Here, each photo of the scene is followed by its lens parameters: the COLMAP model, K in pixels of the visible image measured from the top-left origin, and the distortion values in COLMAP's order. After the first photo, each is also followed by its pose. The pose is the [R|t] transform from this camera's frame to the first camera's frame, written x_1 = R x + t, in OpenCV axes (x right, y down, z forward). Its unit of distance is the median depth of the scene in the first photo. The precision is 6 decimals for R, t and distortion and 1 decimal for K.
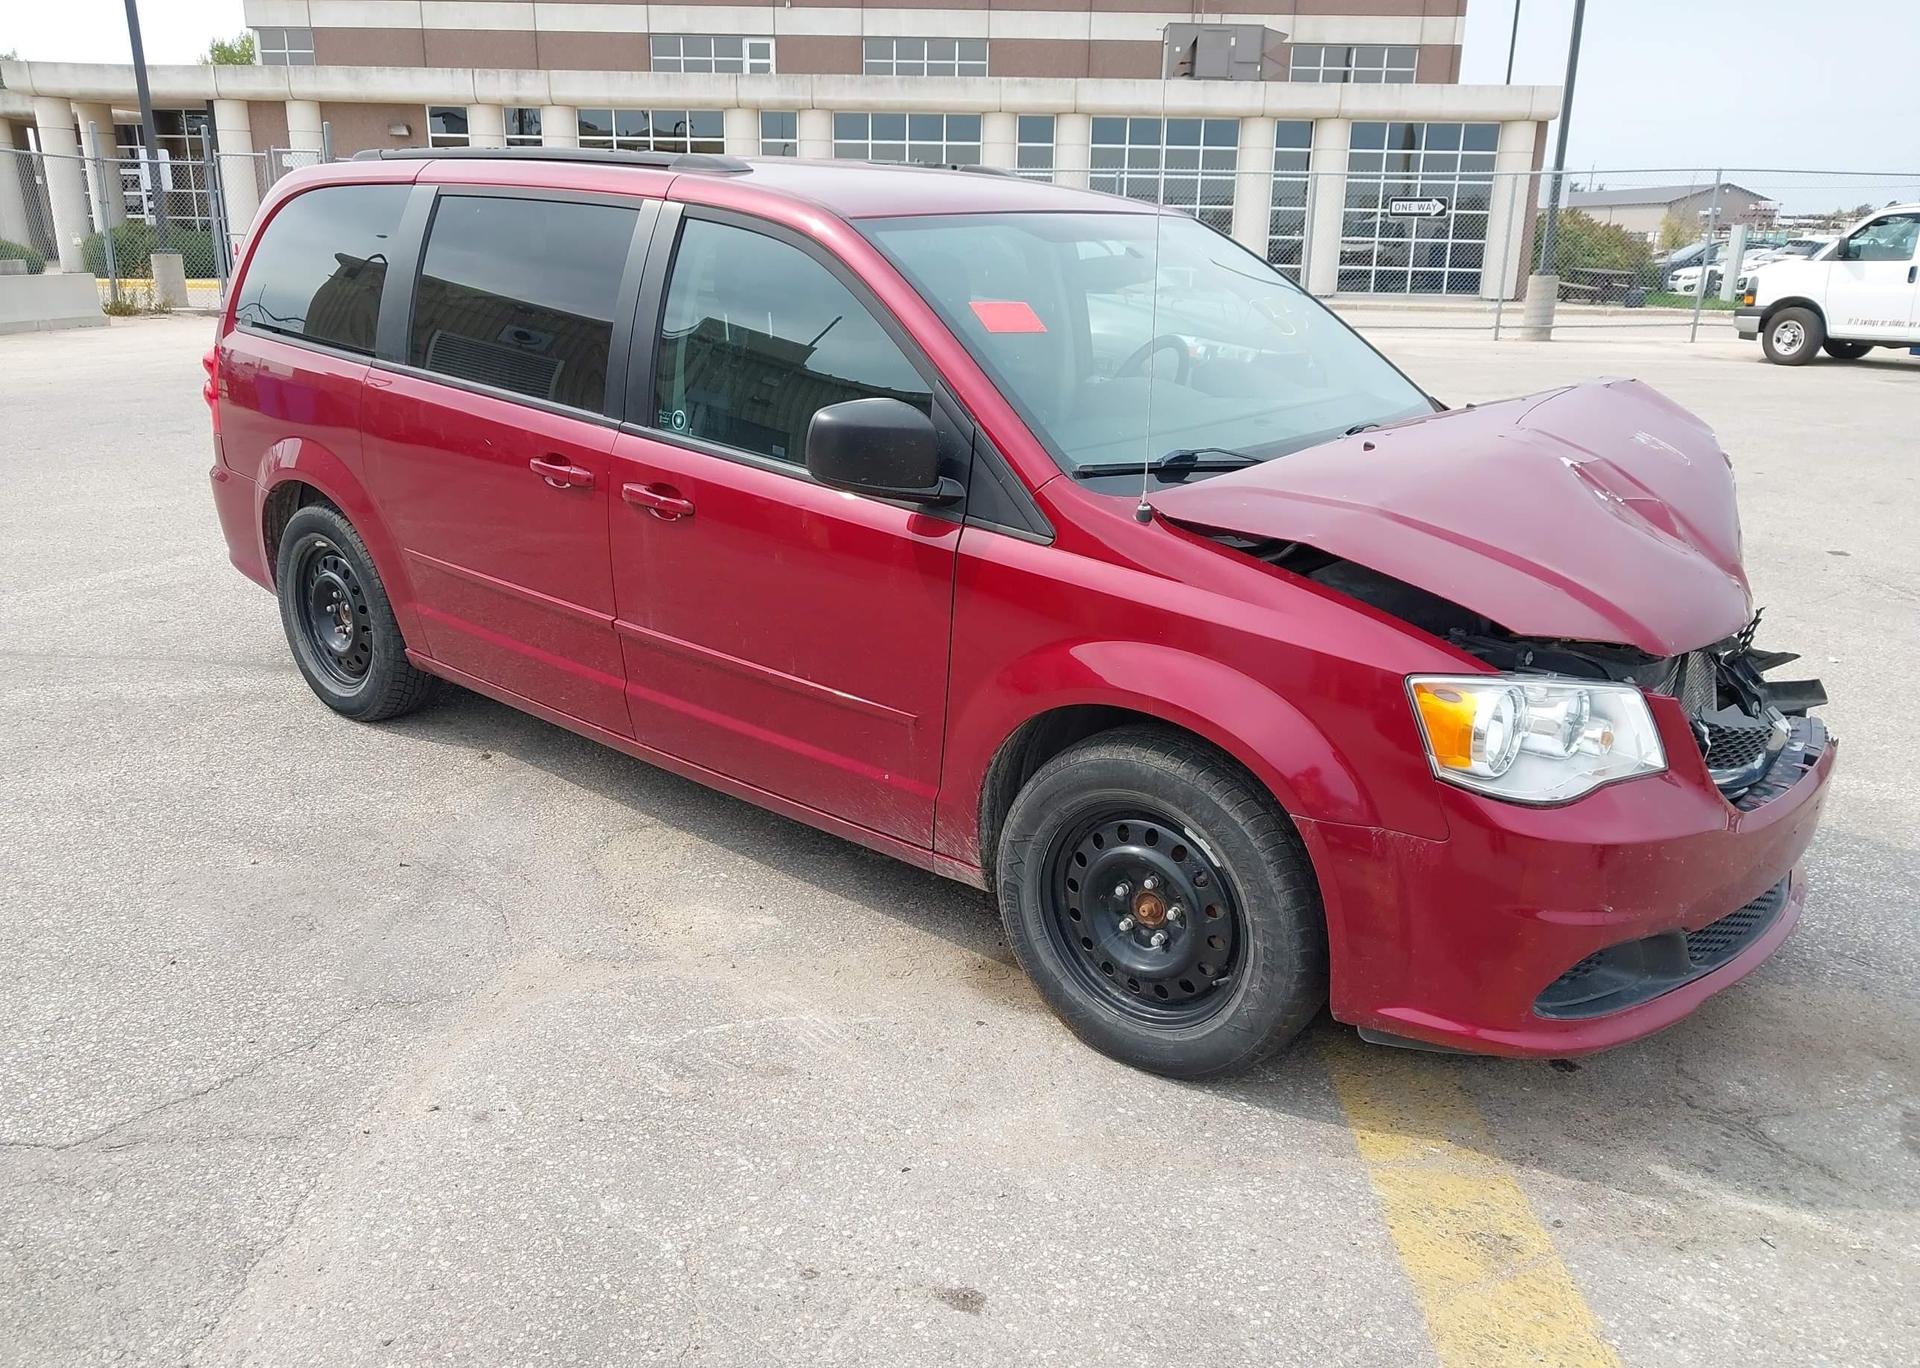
lens RADIAL K [[1537.0, 0, 965.1], [0, 1537.0, 721.6], [0, 0, 1]] dist [0.007627, 0.009999]
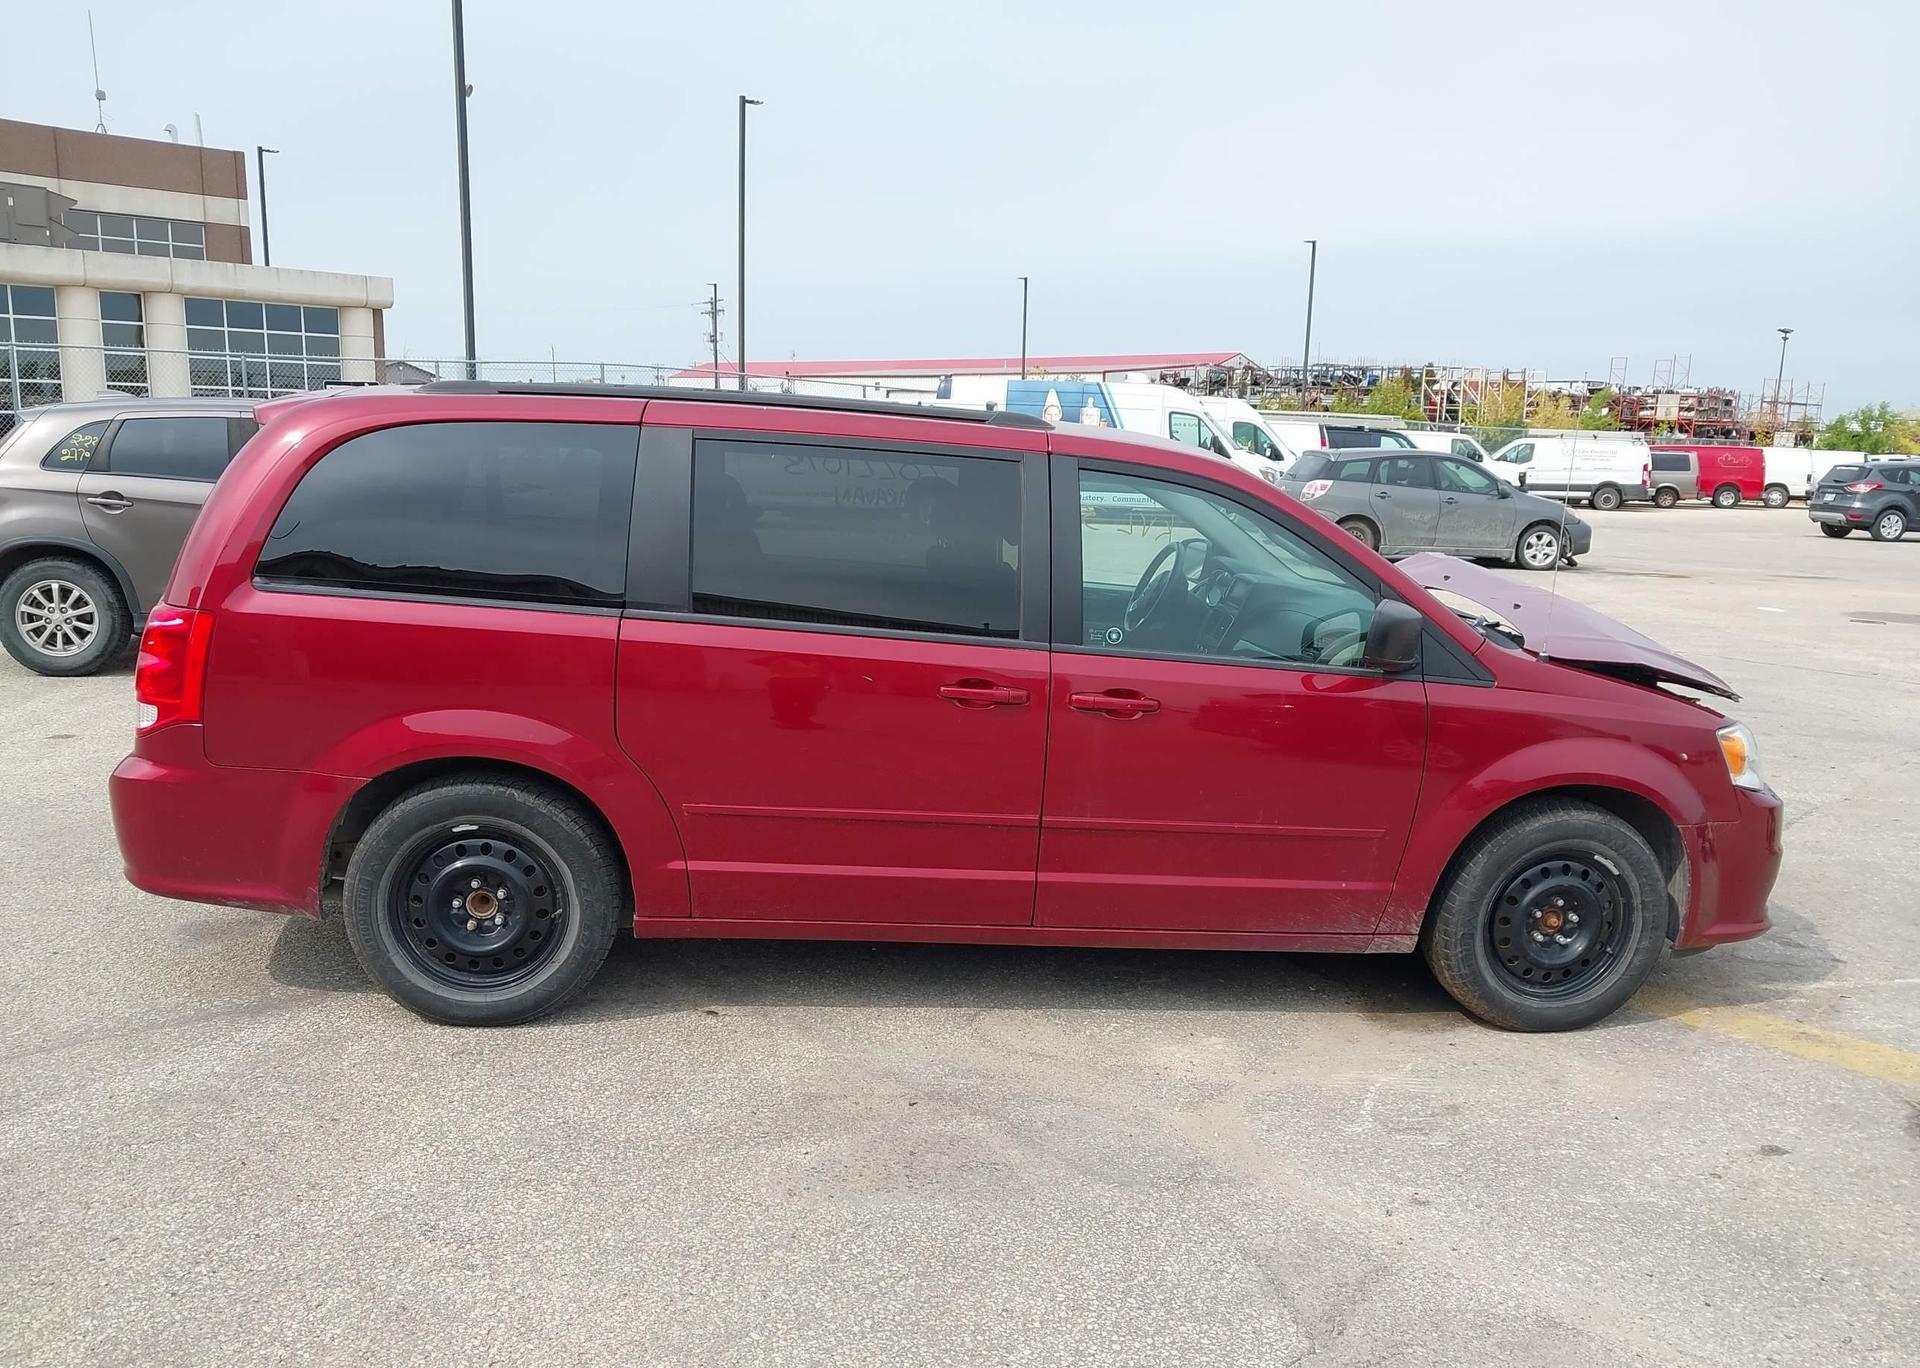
lens RADIAL K [[1558.4, 0, 962.4], [0, 1558.4, 713.8], [0, 0, 1]] dist [0.002874, -0.004300]
pose [[0.680213, -0.131988, 0.721033, -0.302667], [0.211053, 0.977266, -0.020212, -0.035572], [-0.701973, 0.165925, 0.692605, 0.079393]]
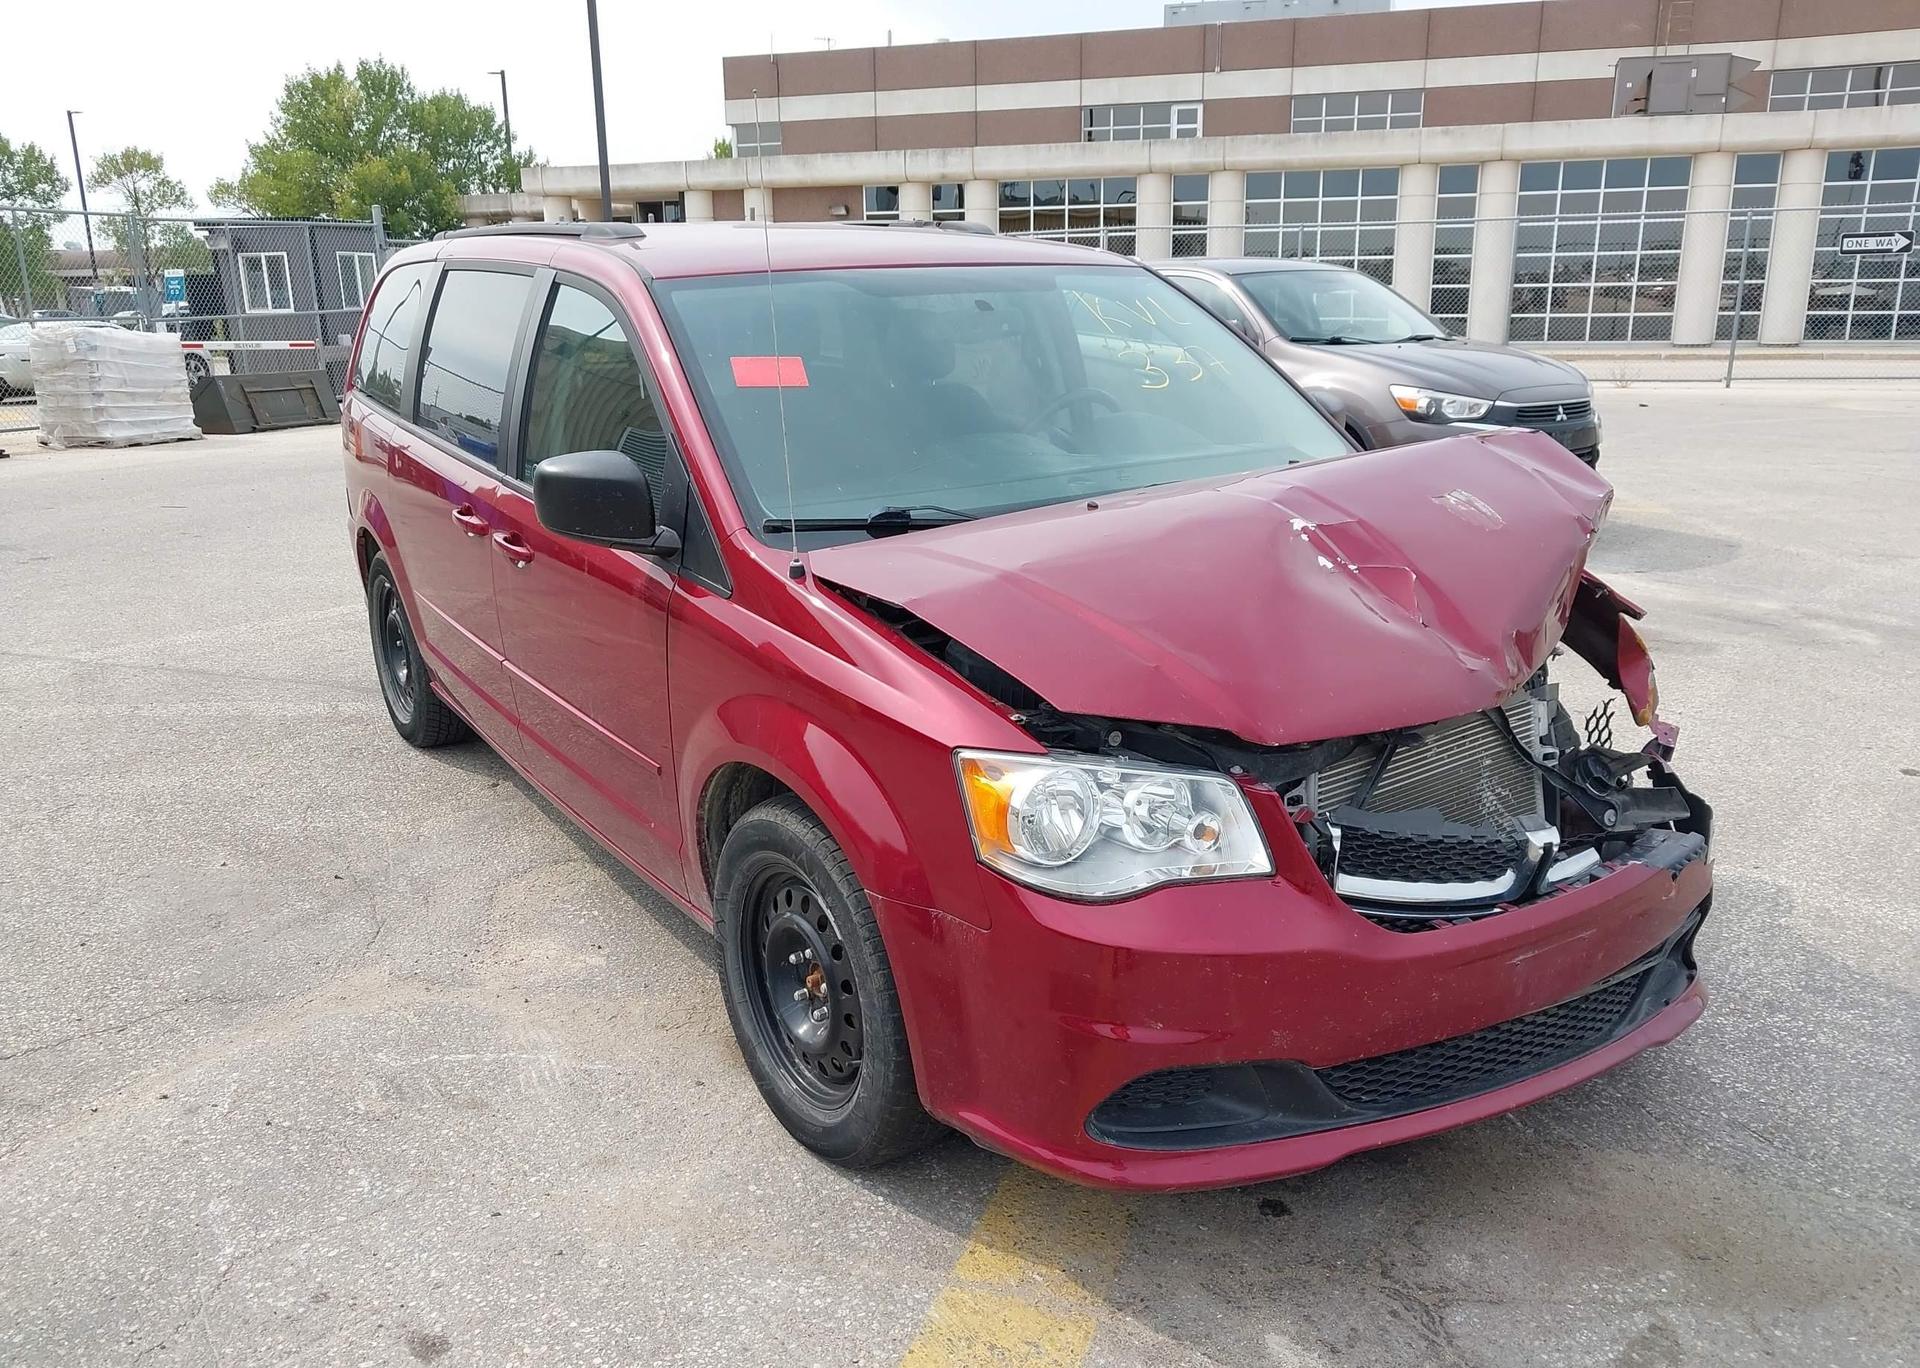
lens RADIAL K [[1564.4, 0, 960.0], [0, 1564.4, 684.0], [0, 0, 1]] dist [0.009059, 0.018648]
pose [[0.954308, 0.046026, -0.295258, 0.112918], [-0.064799, 0.996430, -0.054112, -0.003529], [0.291714, 0.070772, 0.953884, 0.018722]]
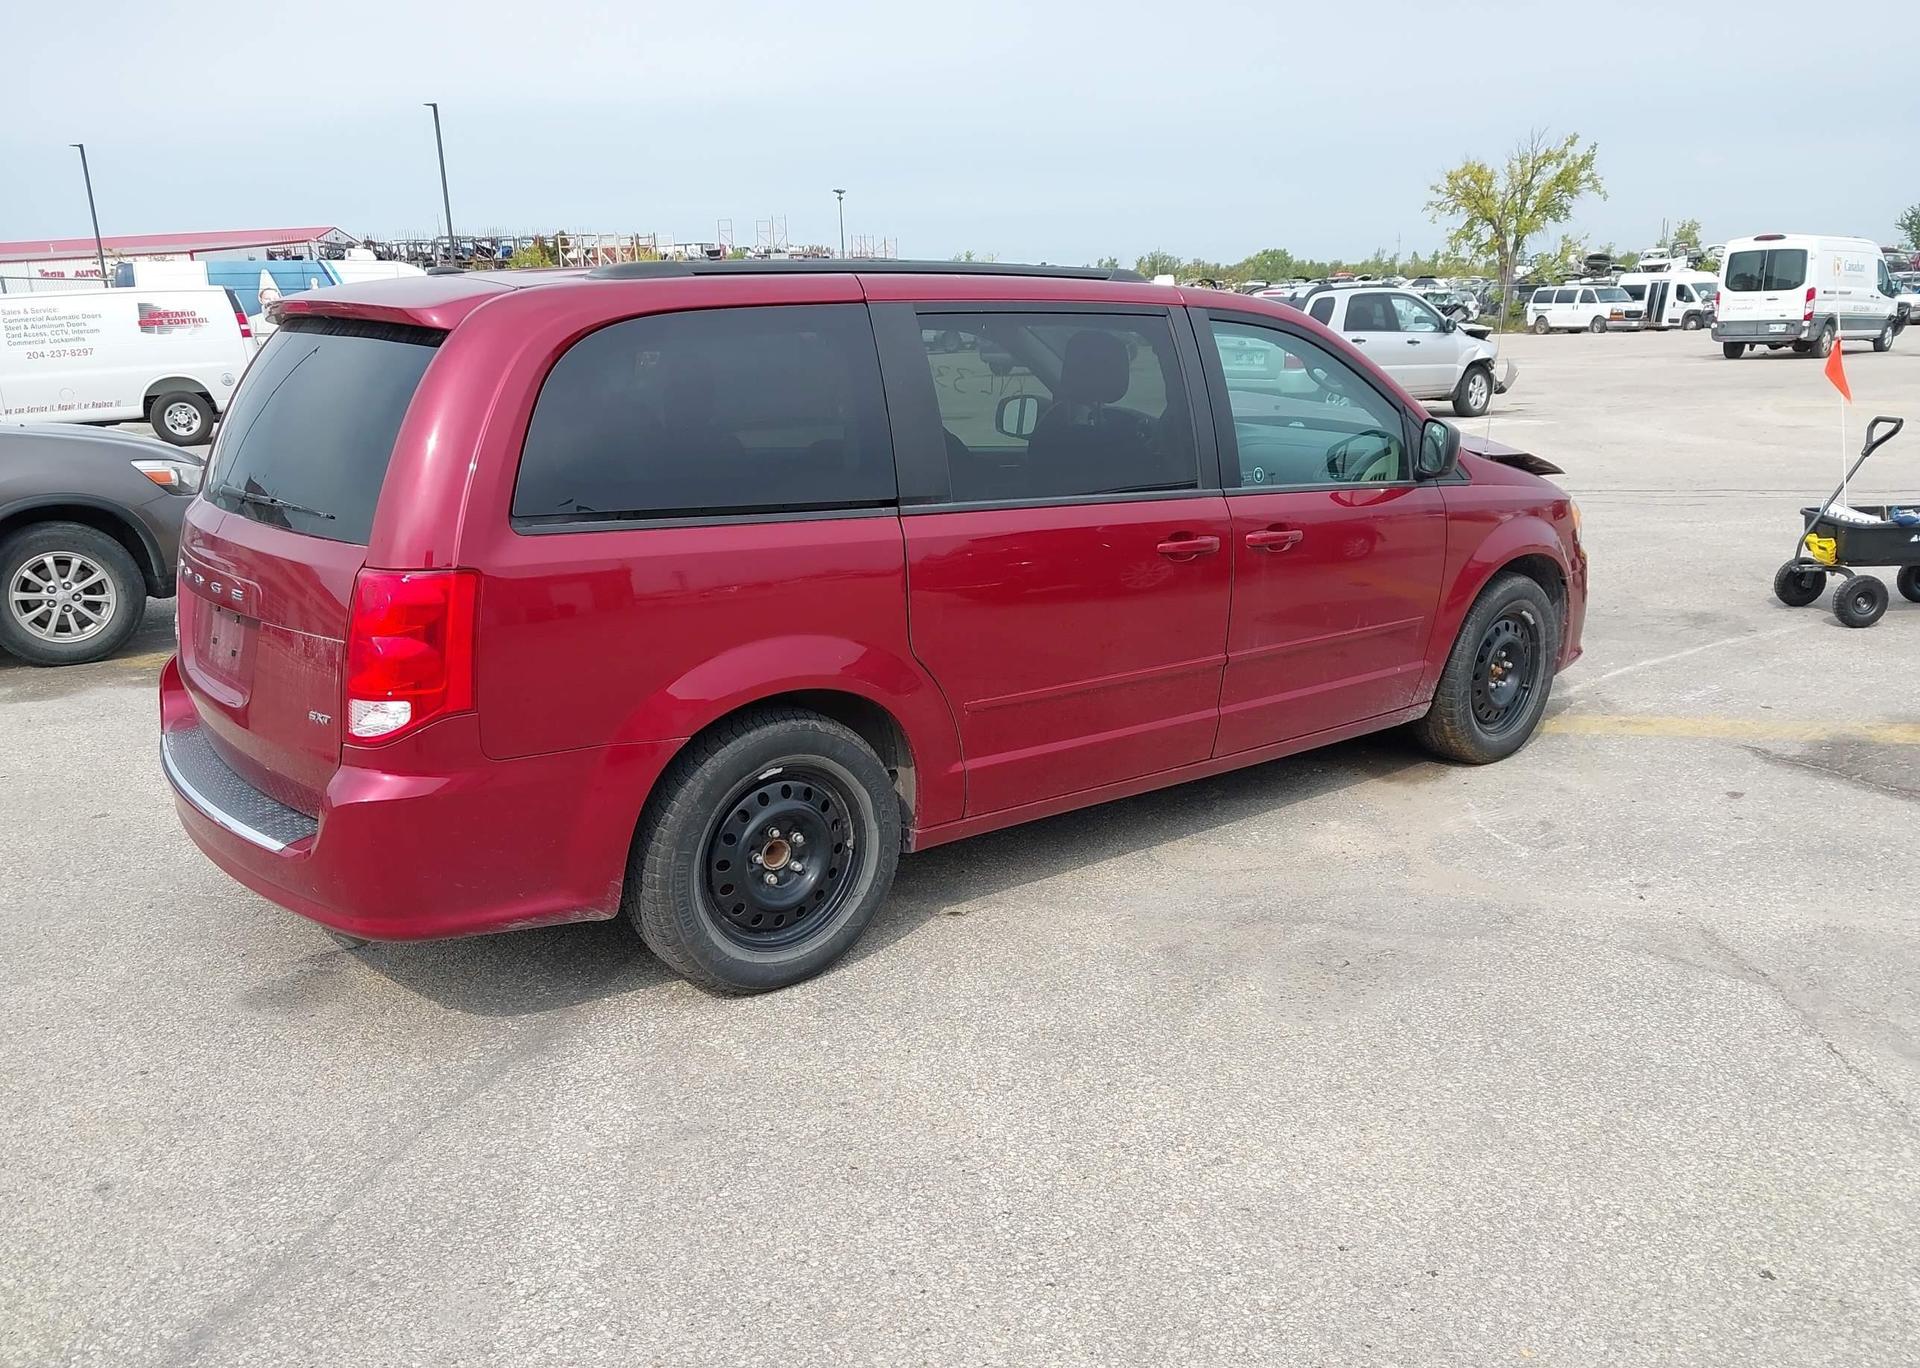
lens RADIAL K [[1558.4, 0, 962.4], [0, 1558.4, 713.8], [0, 0, 1]] dist [0.002874, -0.004300]
pose [[0.176100, -0.276731, 0.944674, -0.400587], [0.335875, 0.918971, 0.206590, -0.095102], [-0.925298, 0.280911, 0.254778, 0.260530]]
